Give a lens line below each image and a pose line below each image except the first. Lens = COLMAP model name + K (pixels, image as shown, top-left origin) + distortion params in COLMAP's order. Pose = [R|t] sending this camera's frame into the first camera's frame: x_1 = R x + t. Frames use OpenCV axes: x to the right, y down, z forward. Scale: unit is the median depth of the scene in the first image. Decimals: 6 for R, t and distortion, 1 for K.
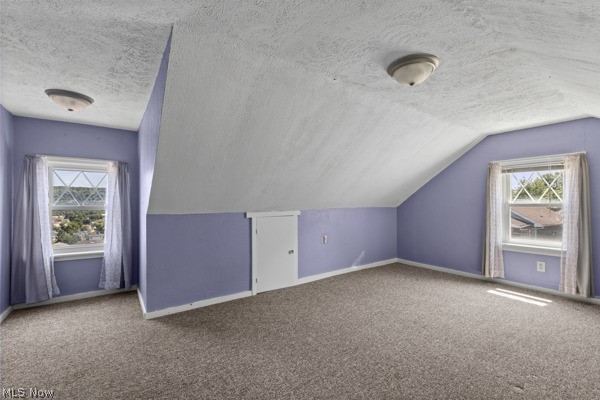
lens RADIAL K [[270.2, 0, 299.7], [0, 270.2, 202.4], [0, 0, 1]] dist [0.000593, 0.000273]
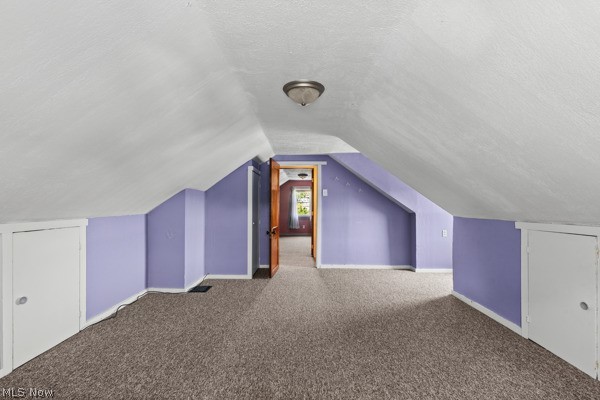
lens RADIAL K [[270.2, 0, 299.3], [0, 270.2, 203.1], [0, 0, 1]] dist [0.000593, 0.000273]
pose [[-0.589936, -0.006698, -0.807422, 0.785178], [-0.002455, 0.999976, -0.006502, -0.007957], [0.807446, -0.001854, -0.589938, 0.961097]]
